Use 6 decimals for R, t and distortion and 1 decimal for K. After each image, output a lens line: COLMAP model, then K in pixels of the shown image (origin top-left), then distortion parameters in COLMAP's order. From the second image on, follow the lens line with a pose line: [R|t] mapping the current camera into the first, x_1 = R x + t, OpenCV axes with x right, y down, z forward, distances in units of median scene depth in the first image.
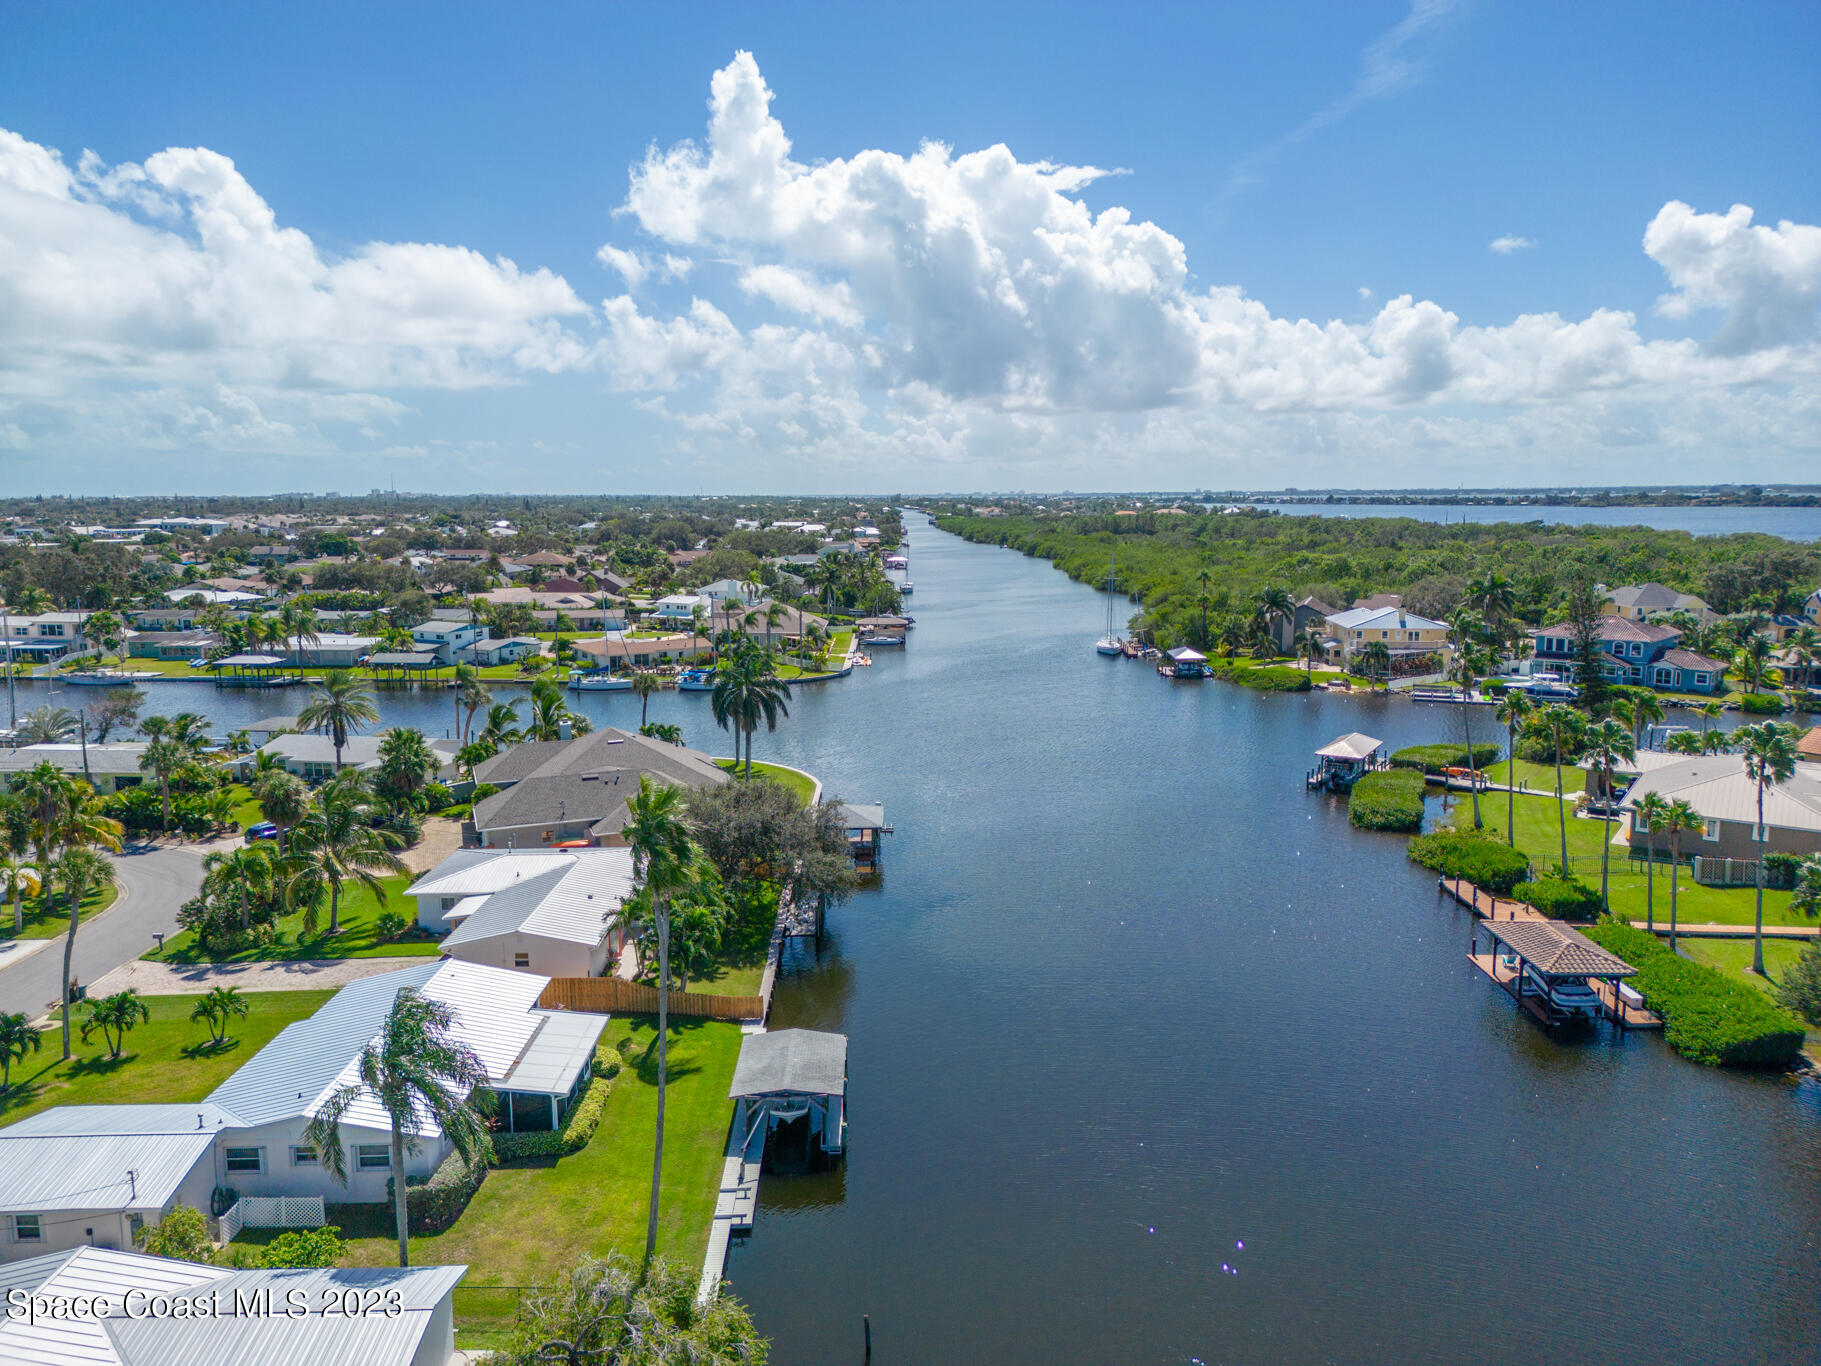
lens RADIAL K [[1242.9, 0, 910.5], [0, 1242.9, 675.2], [0, 0, 1]] dist [0.077058, -0.047808]
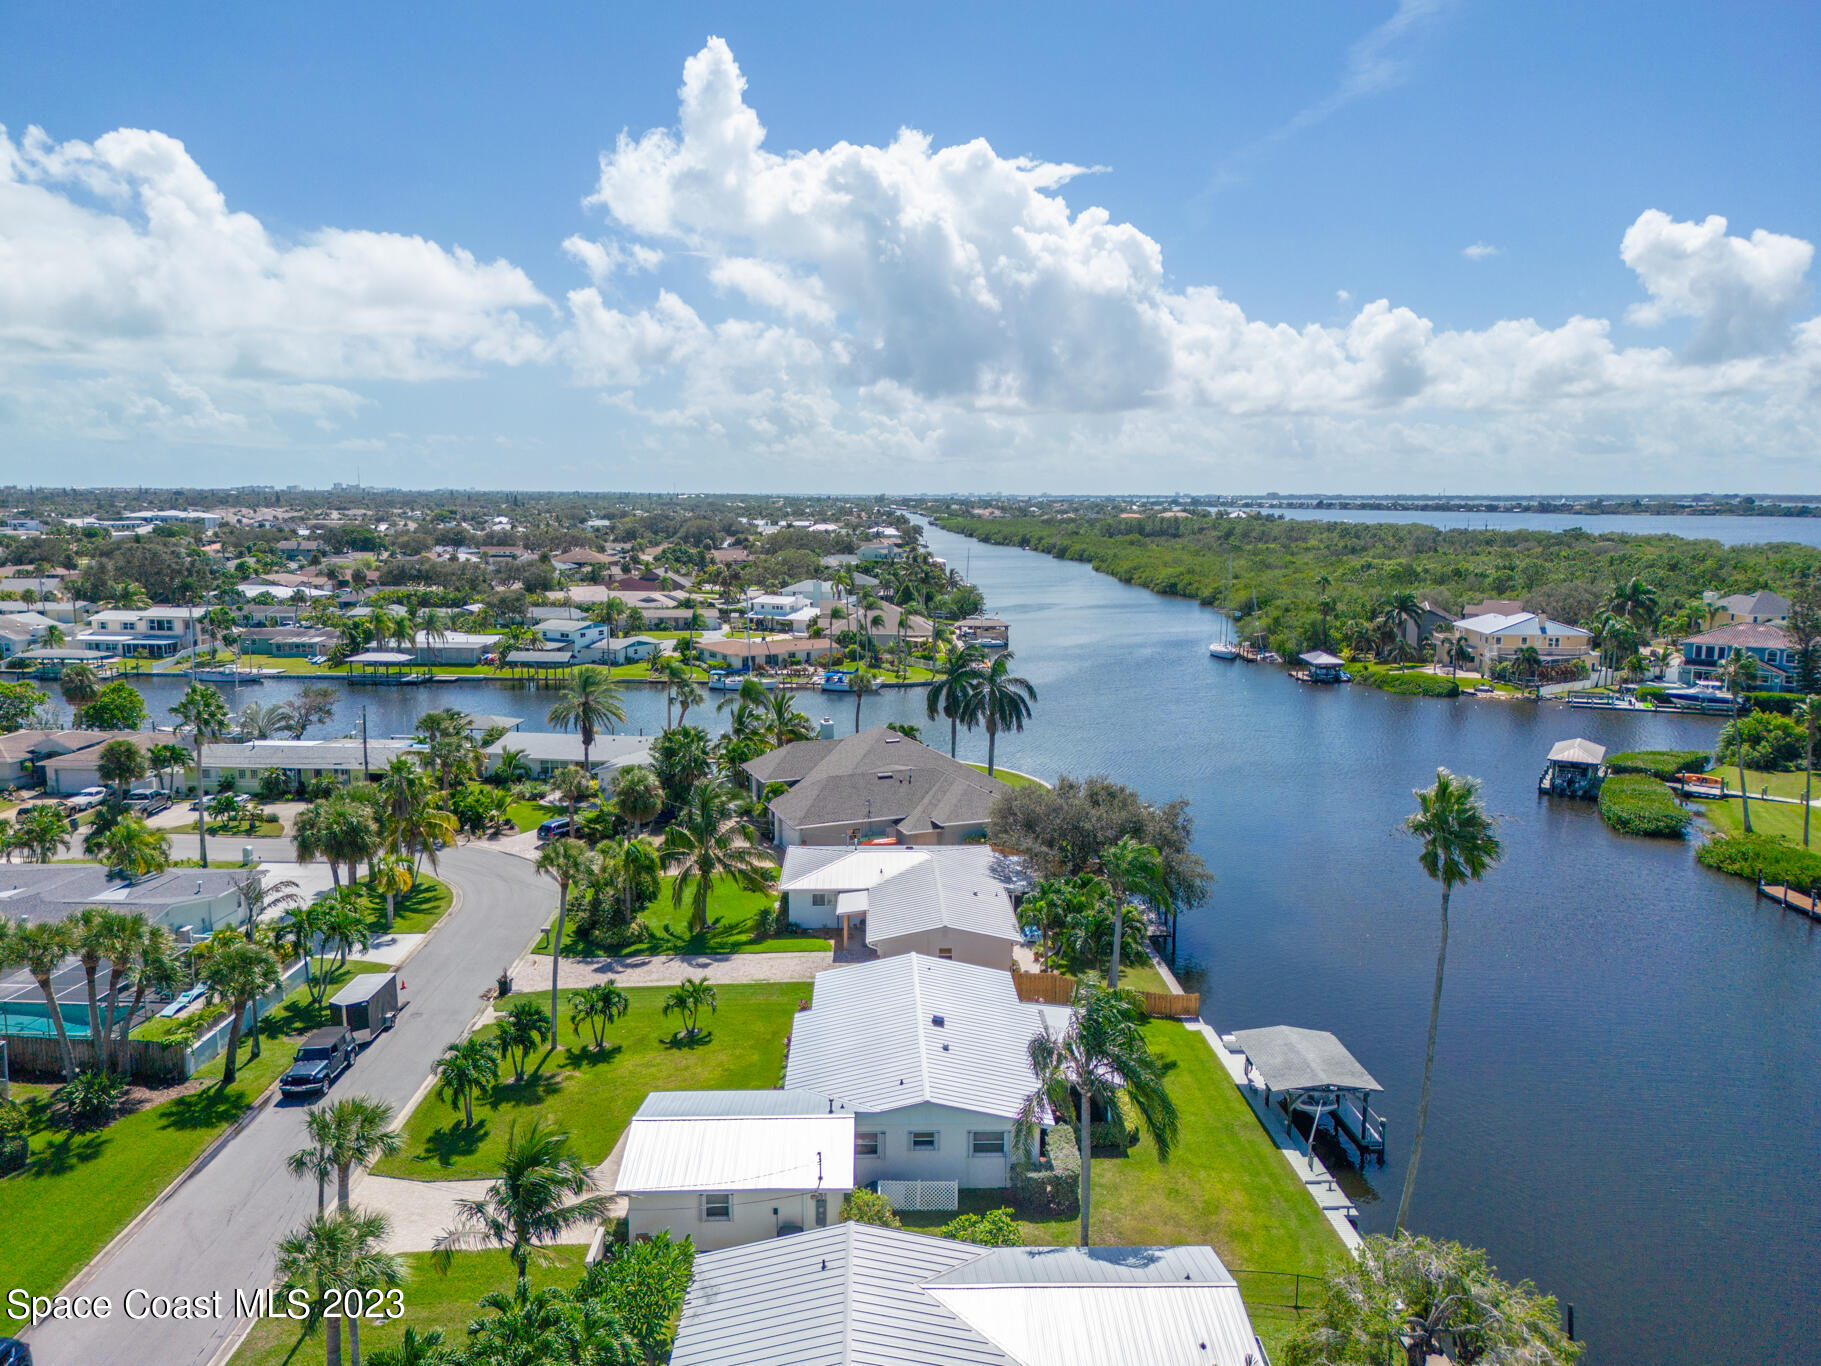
lens RADIAL K [[1268.1, 0, 912.9], [0, 1268.1, 678.3], [0, 0, 1]] dist [0.078865, -0.053710]
pose [[0.999679, 0.007448, 0.024231, -0.125683], [-0.007430, 0.999972, -0.000835, 0.001945], [-0.024236, 0.000654, 0.999706, -0.006730]]
